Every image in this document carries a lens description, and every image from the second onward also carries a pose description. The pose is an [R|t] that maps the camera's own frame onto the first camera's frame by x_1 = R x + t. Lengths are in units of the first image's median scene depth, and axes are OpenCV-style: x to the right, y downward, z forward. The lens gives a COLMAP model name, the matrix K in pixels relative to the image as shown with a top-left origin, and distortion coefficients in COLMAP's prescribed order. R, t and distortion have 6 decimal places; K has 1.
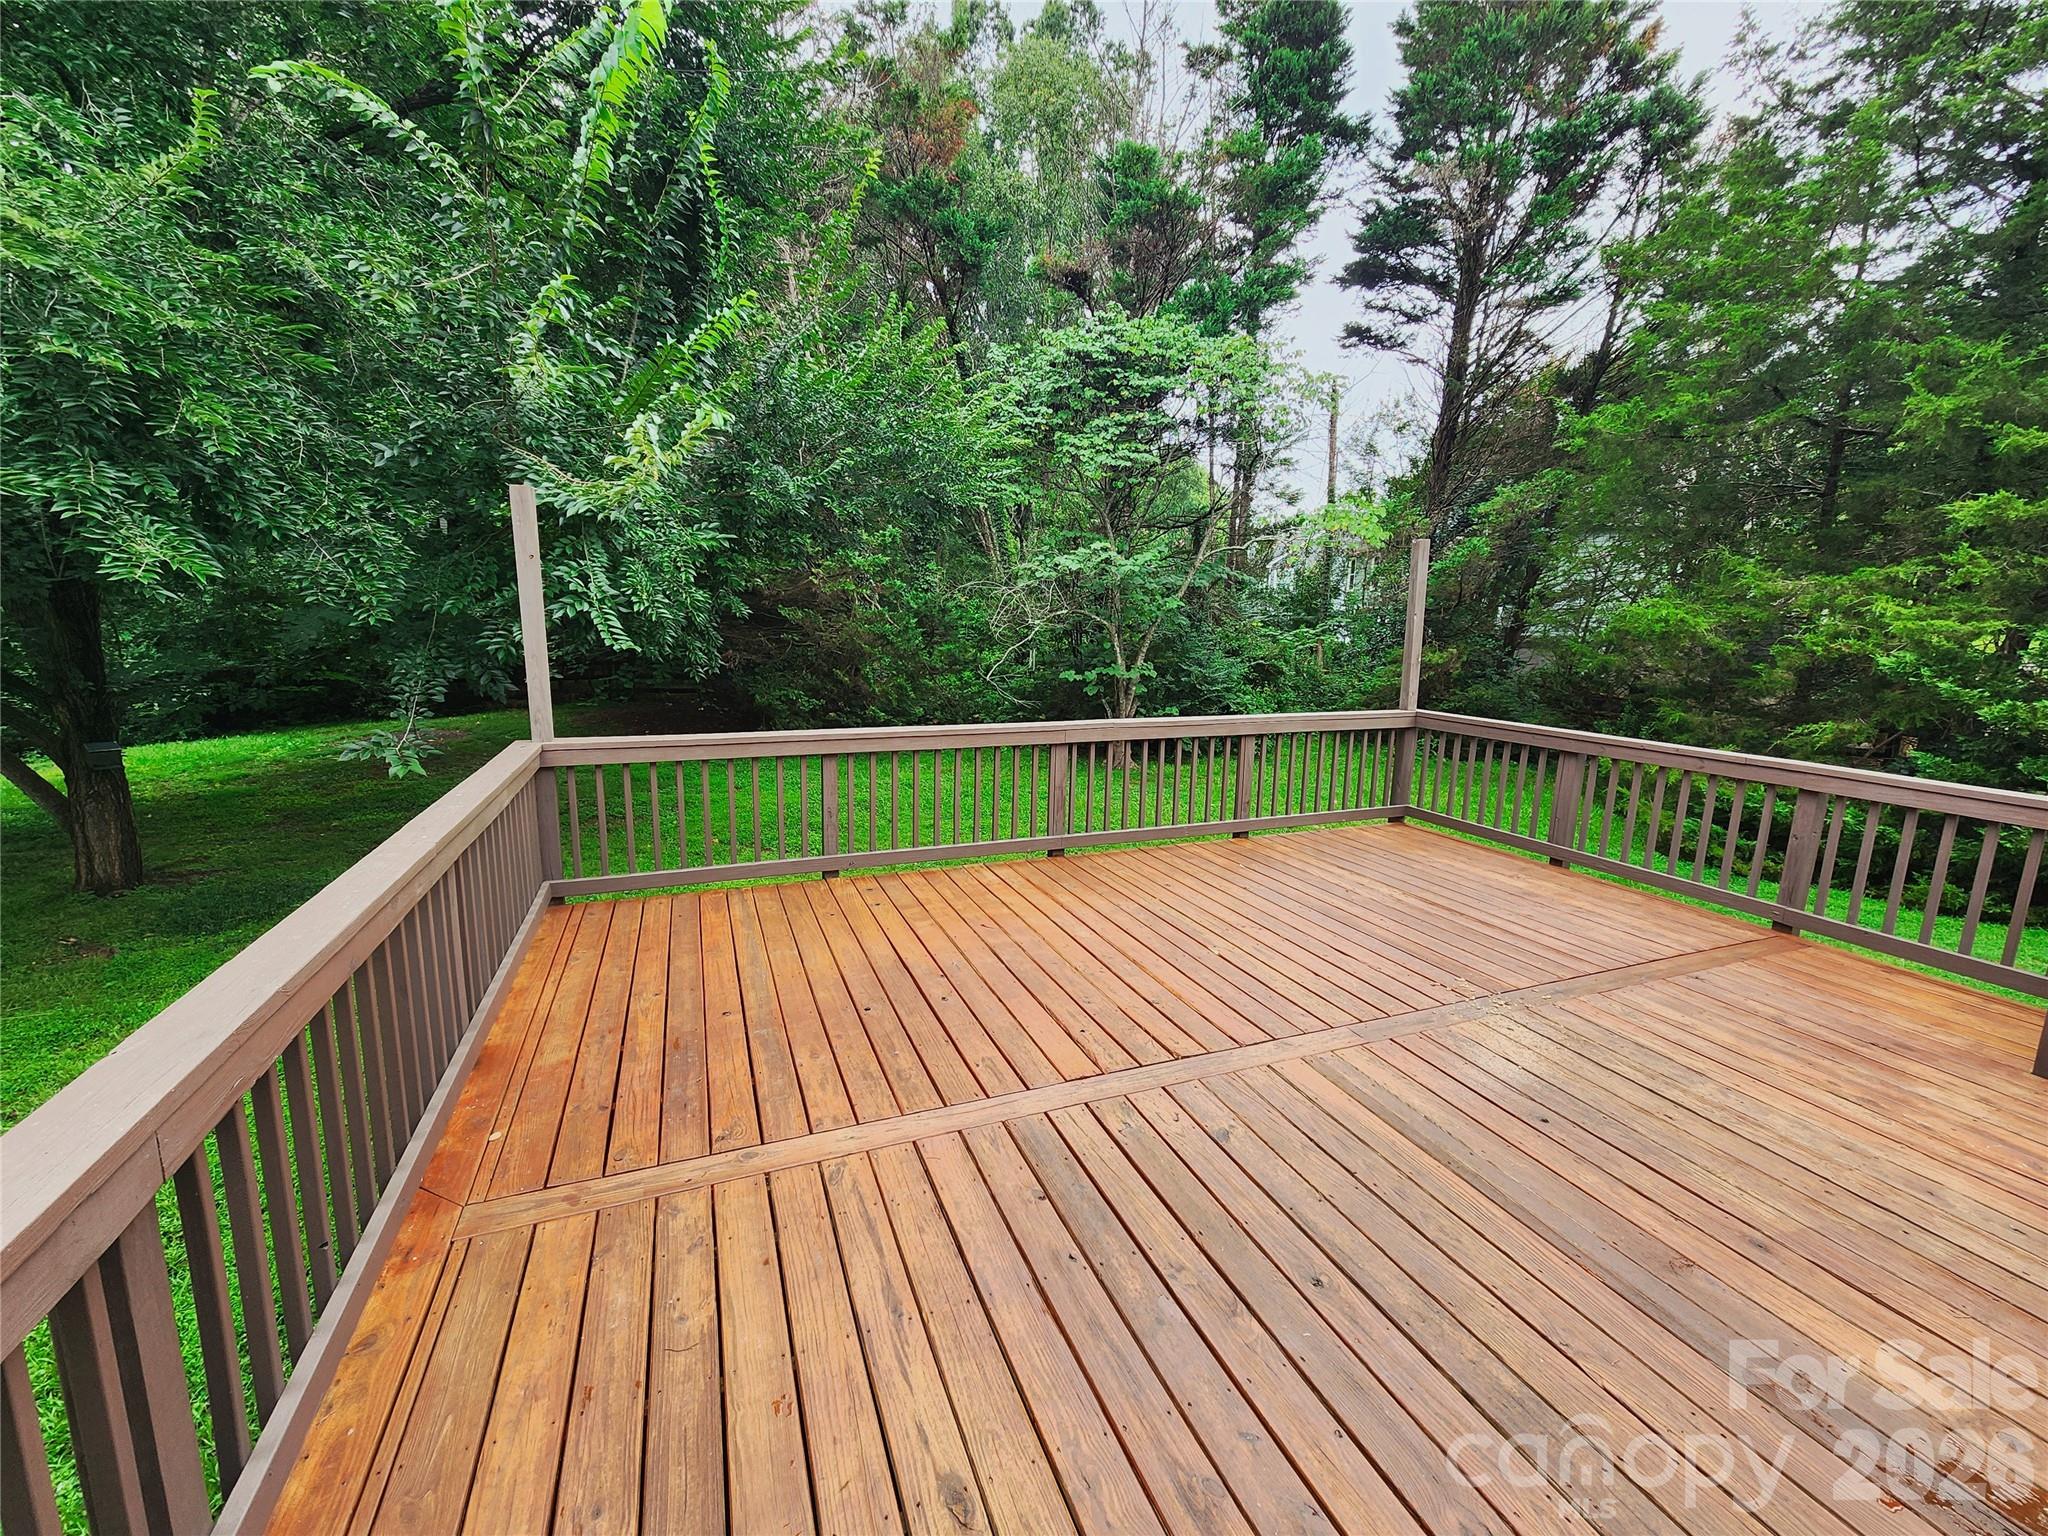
lens RADIAL K [[830.4, 0, 1024.0], [0, 830.4, 768.0], [0, 0, 1]] dist [0.001335, 0.000113]
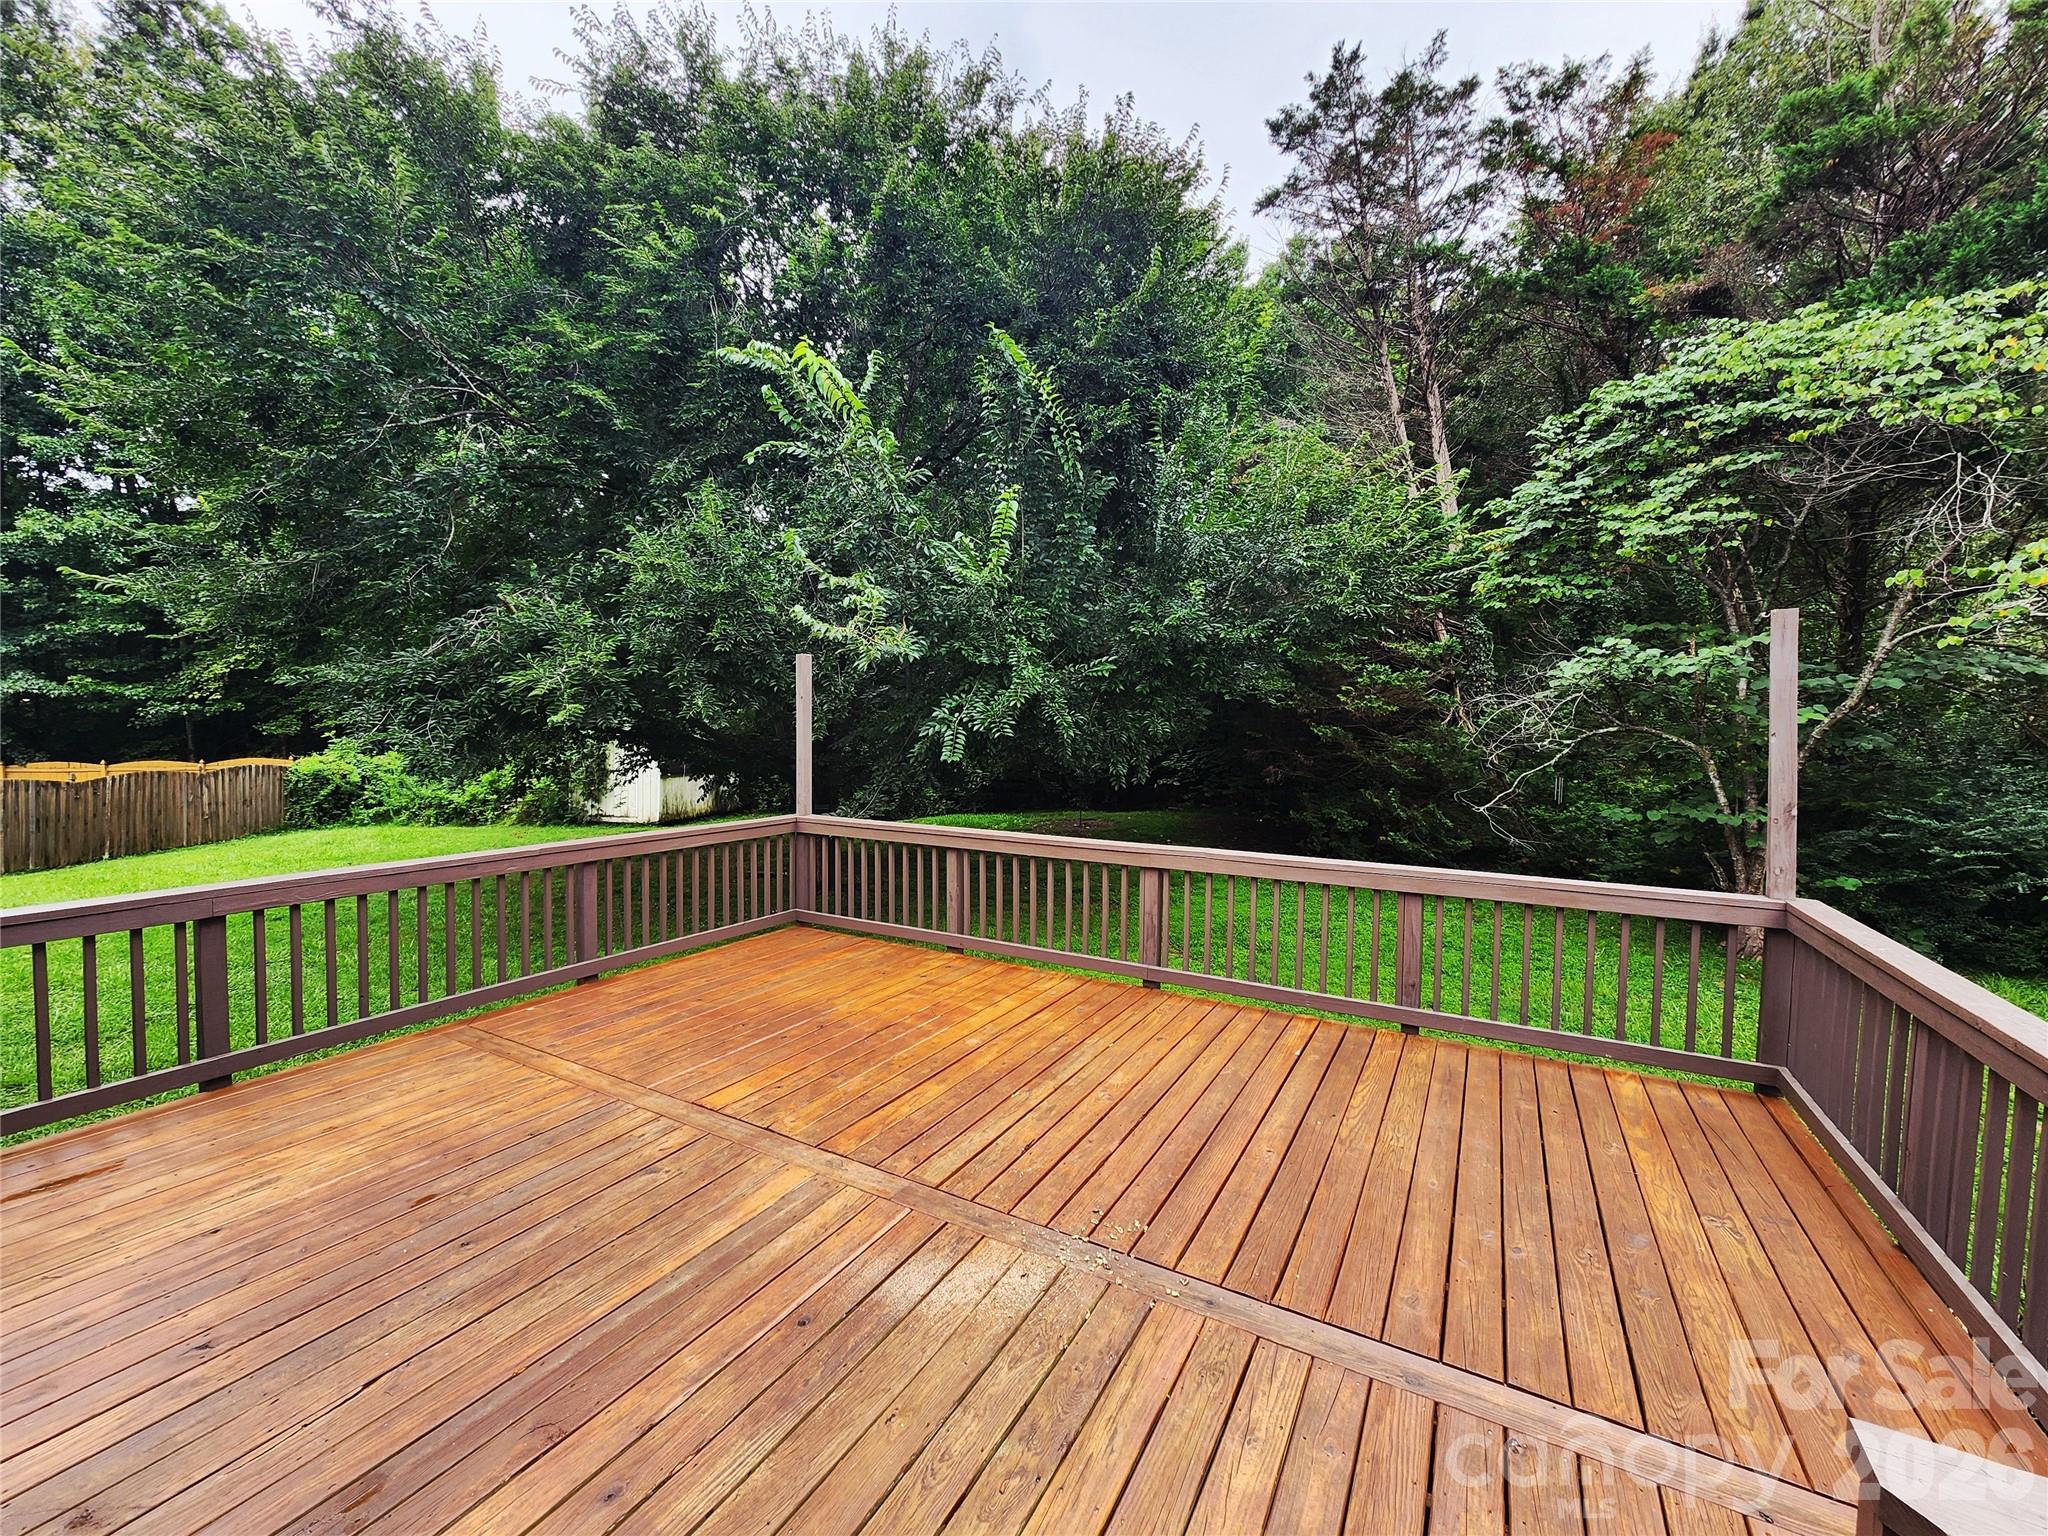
lens RADIAL K [[830.4, 0, 1024.0], [0, 830.4, 768.0], [0, 0, 1]] dist [0.001335, 0.000113]
pose [[0.621137, 0.030164, -0.783121, 0.698556], [-0.138703, 0.987715, -0.071969, -0.054754], [0.771330, 0.153324, 0.617690, 0.274575]]
